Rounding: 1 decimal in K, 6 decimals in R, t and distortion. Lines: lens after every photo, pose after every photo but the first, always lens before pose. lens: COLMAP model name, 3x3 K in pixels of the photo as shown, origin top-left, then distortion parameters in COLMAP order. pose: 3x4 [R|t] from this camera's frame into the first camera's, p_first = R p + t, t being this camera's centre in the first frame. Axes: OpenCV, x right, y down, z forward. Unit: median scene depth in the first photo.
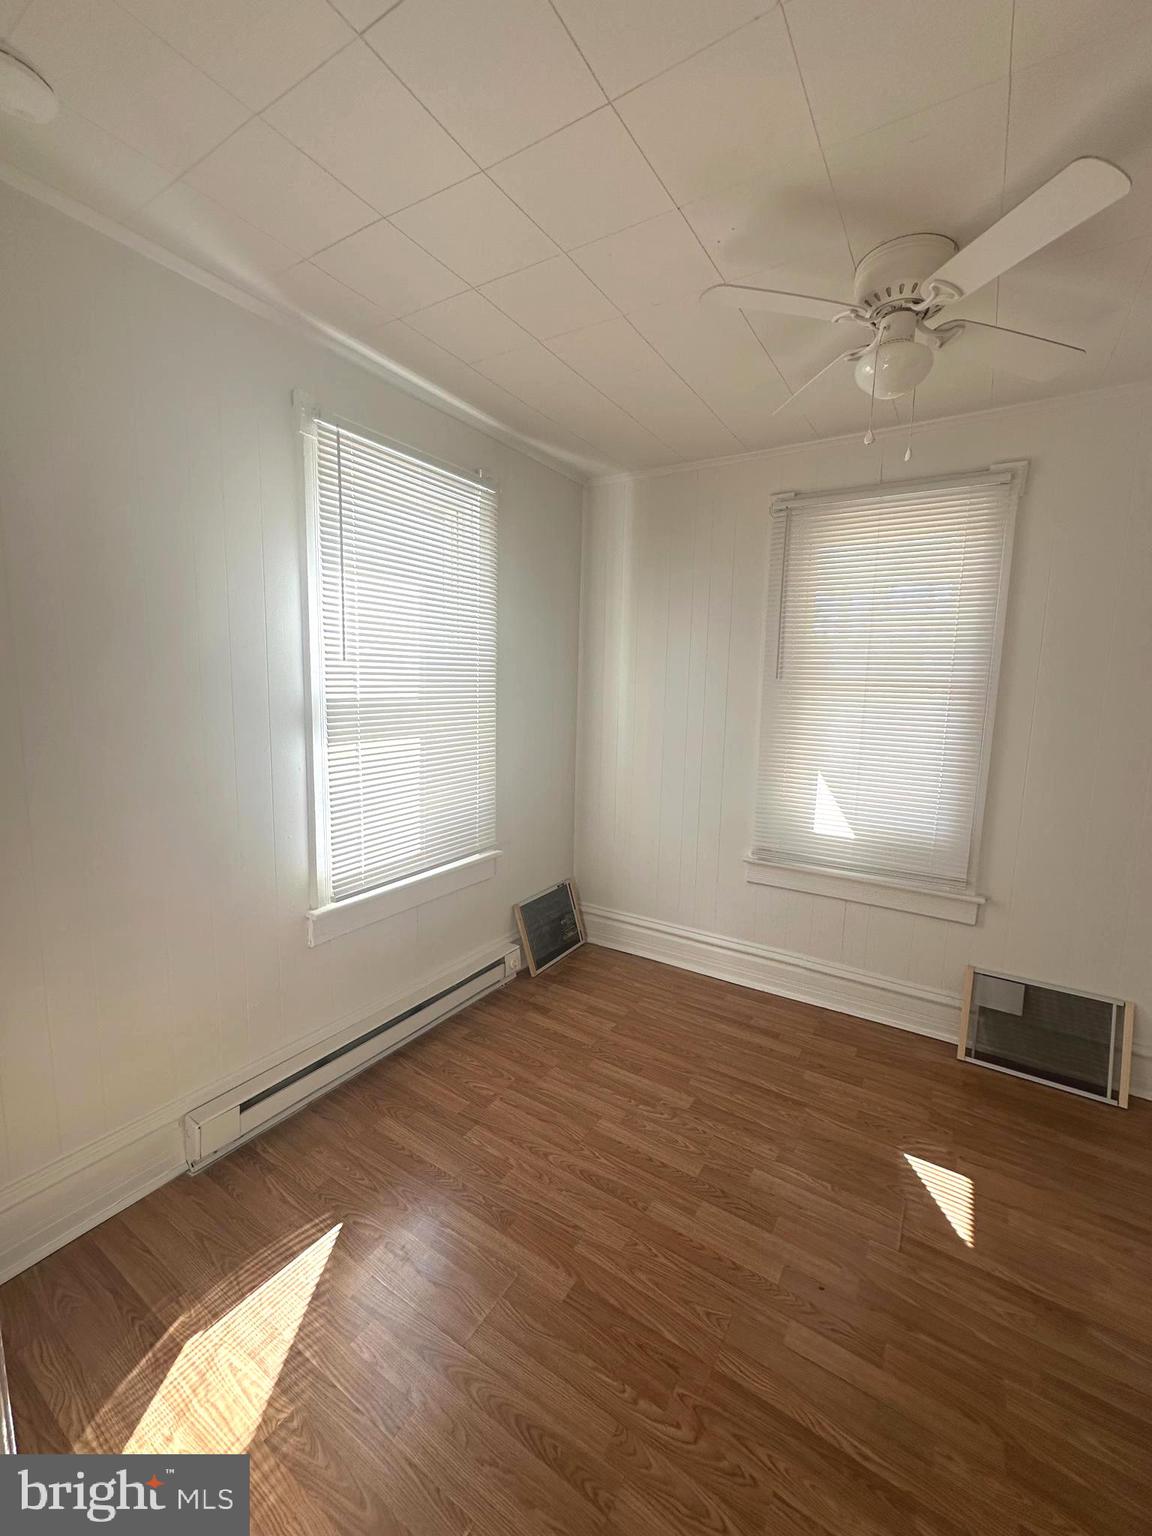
lens RADIAL K [[613.6, 0, 572.7], [0, 613.6, 765.6], [0, 0, 1]] dist [-0.002889, 0.001113]
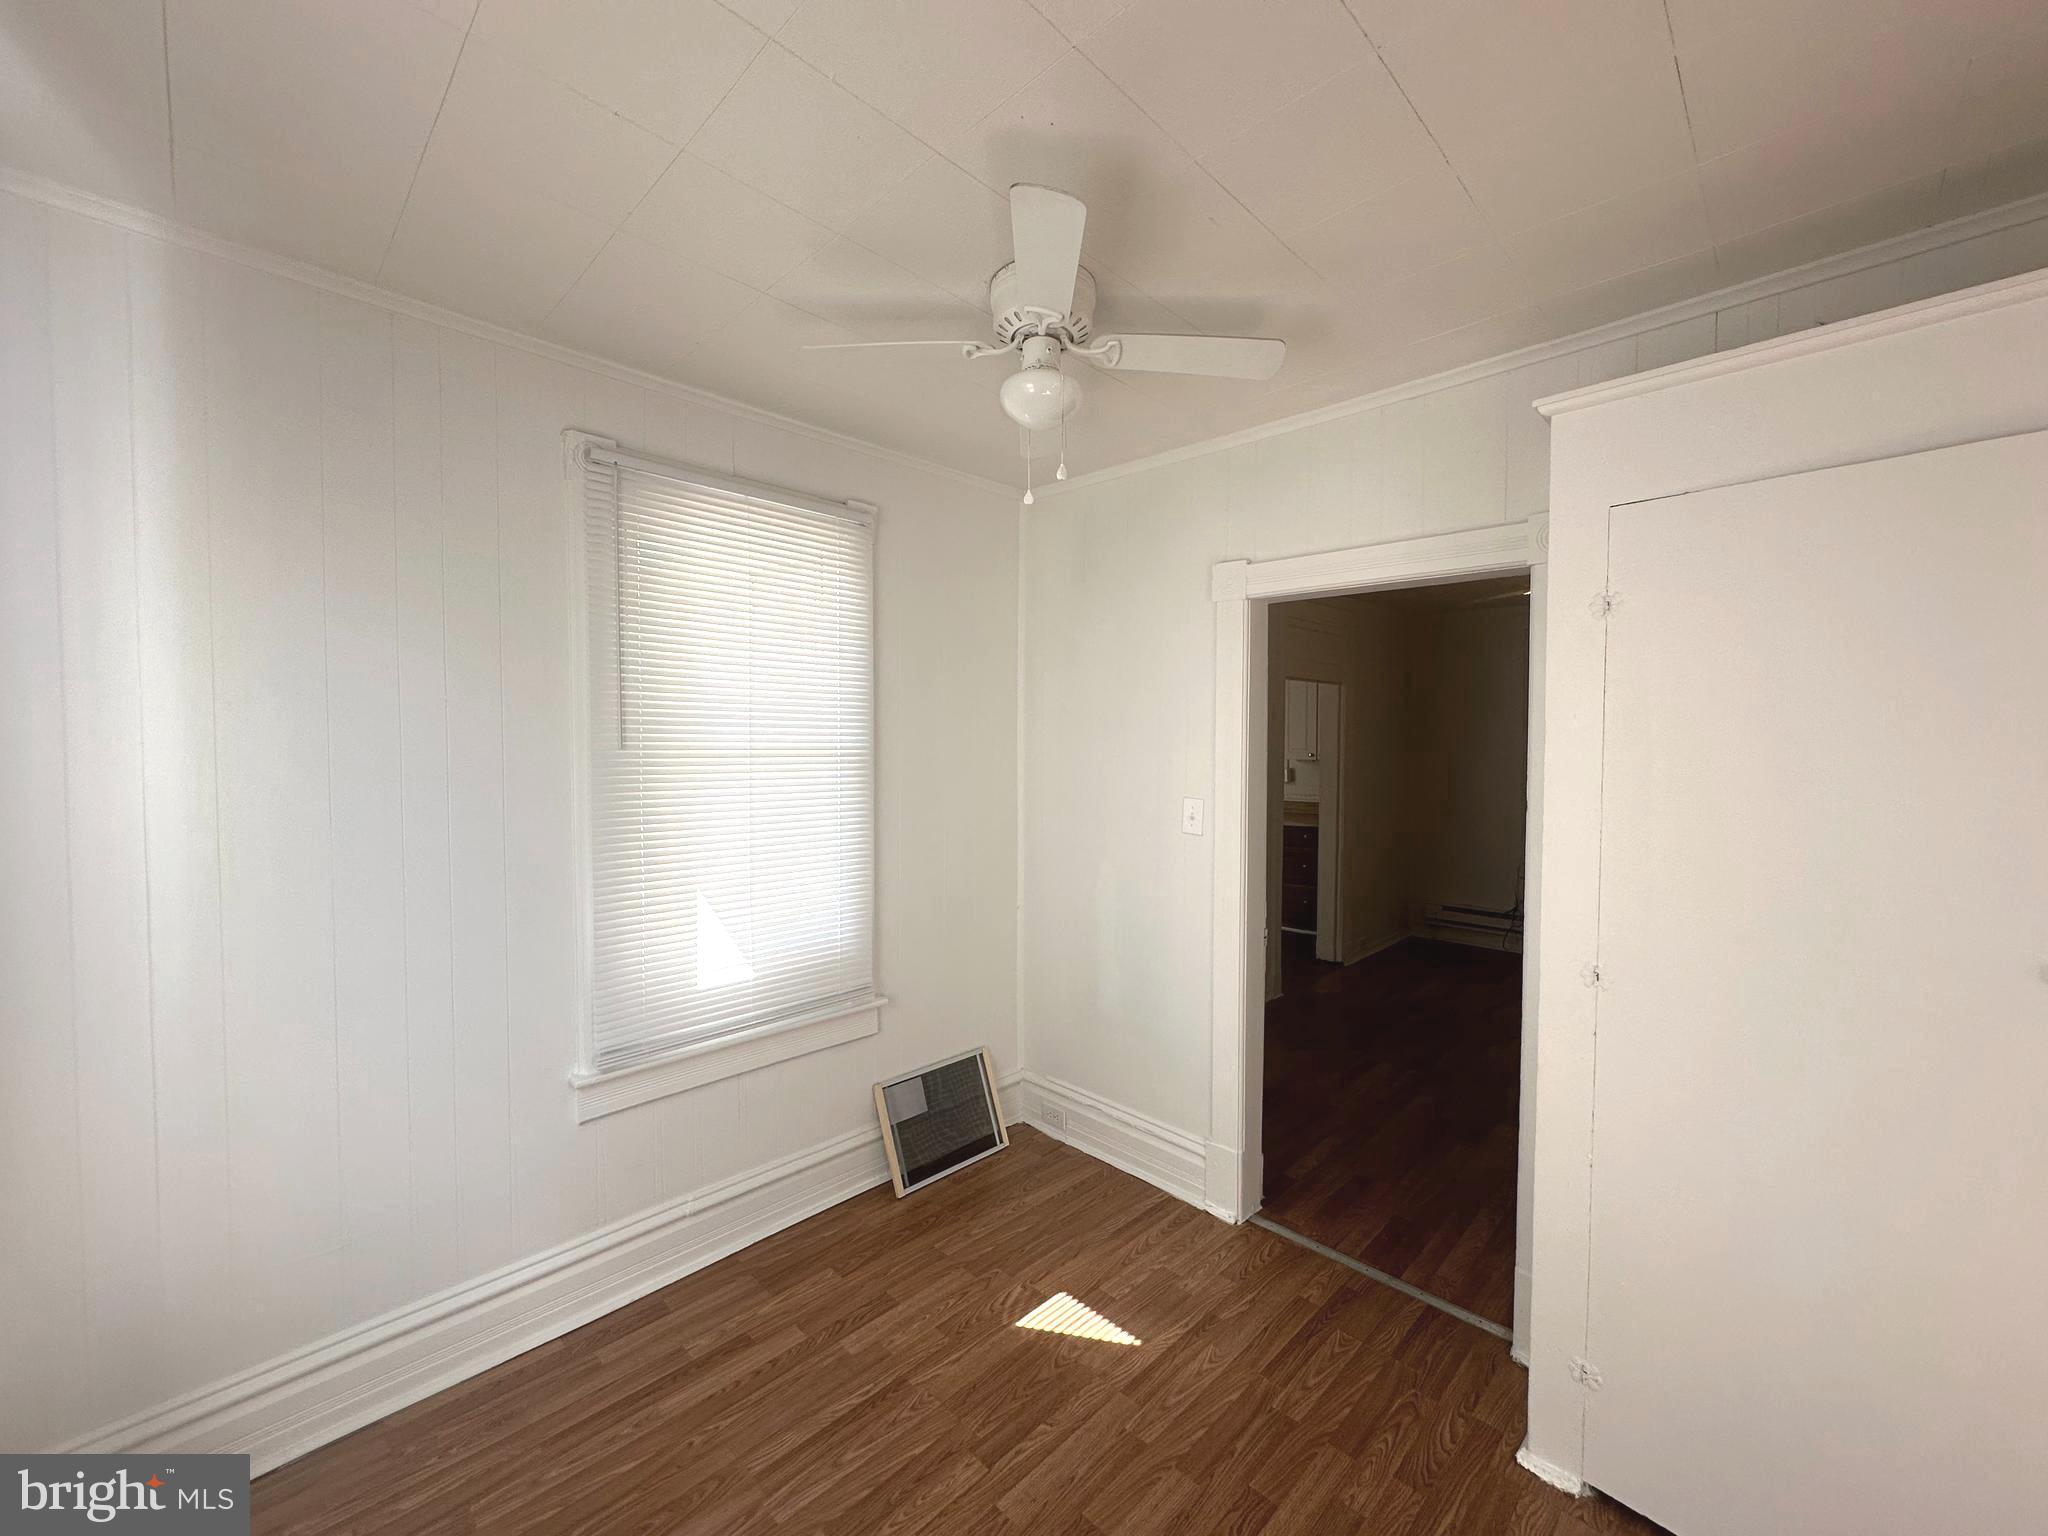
lens RADIAL K [[818.1, 0, 1018.6], [0, 818.1, 769.4], [0, 0, 1]] dist [-0.002889, 0.001113]
pose [[0.211505, -0.056236, 0.975758, -0.377090], [0.138164, 0.990038, 0.027111, -0.102091], [-0.967562, 0.129081, 0.217168, 0.517306]]
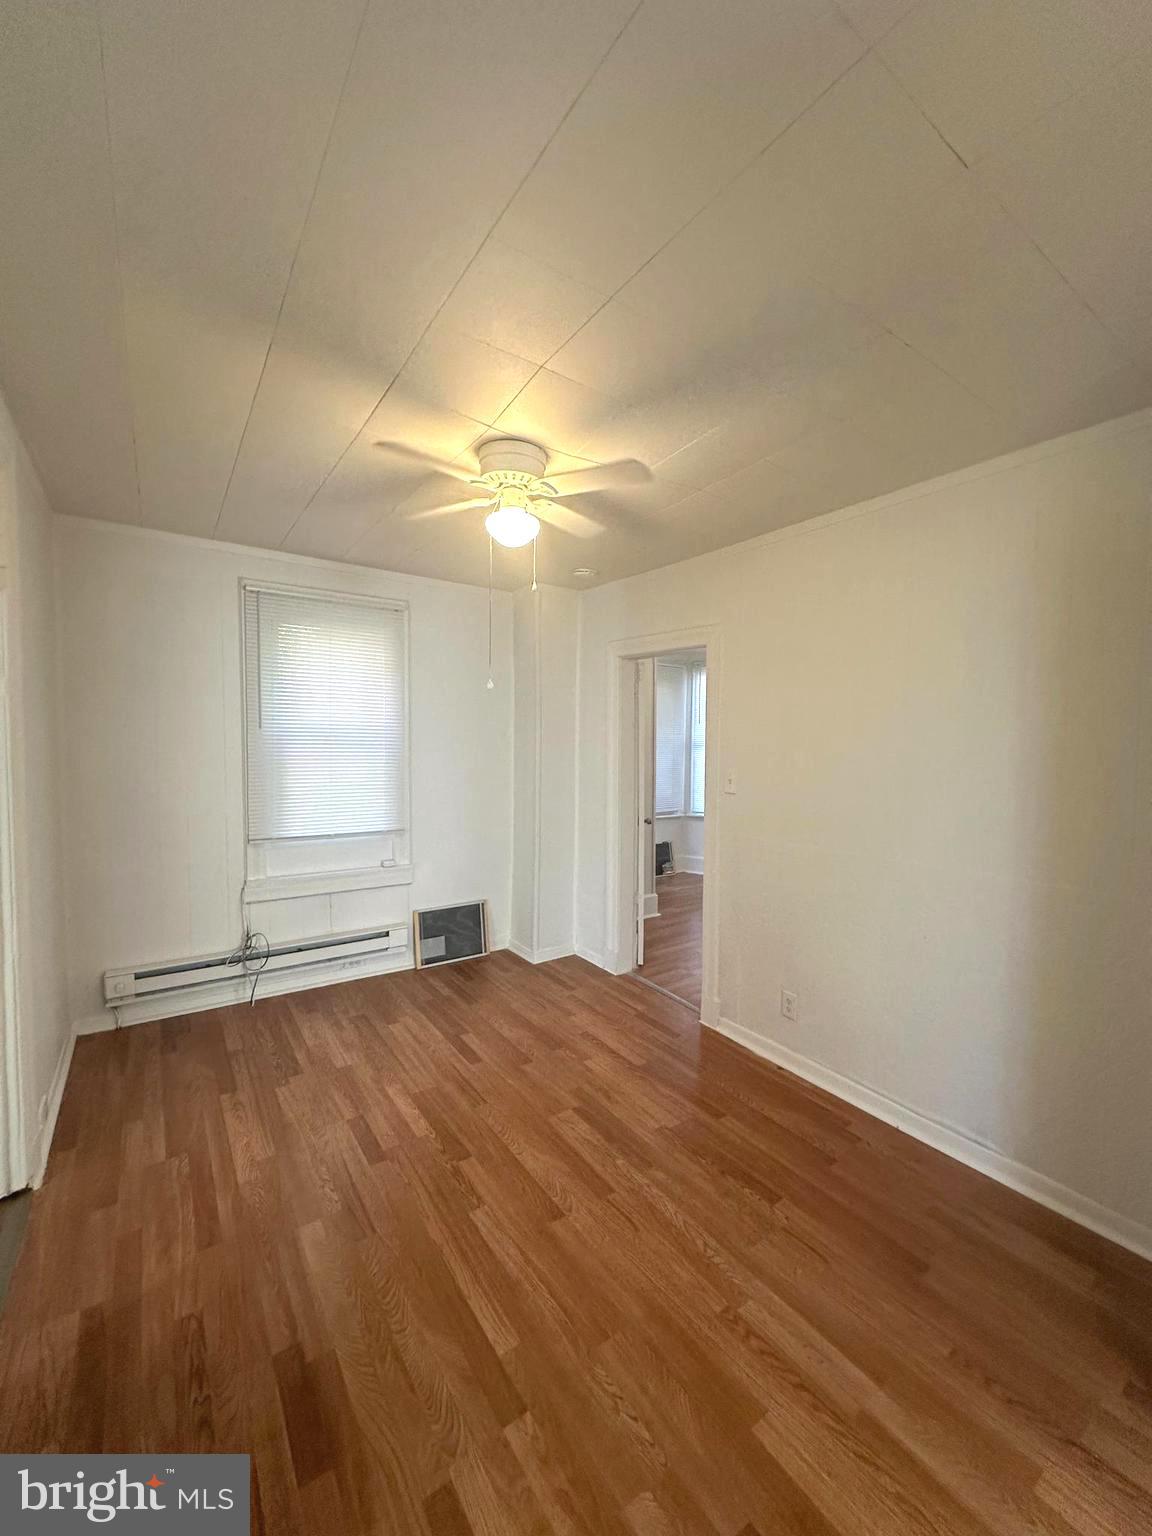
lens RADIAL K [[613.6, 0, 580.0], [0, 613.6, 769.2], [0, 0, 1]] dist [-0.002889, 0.001113]
pose [[-0.924308, -0.052039, 0.378082, 1.005394], [0.017577, 0.983805, 0.178381, -0.049813], [-0.381242, 0.171524, -0.908424, 0.561391]]
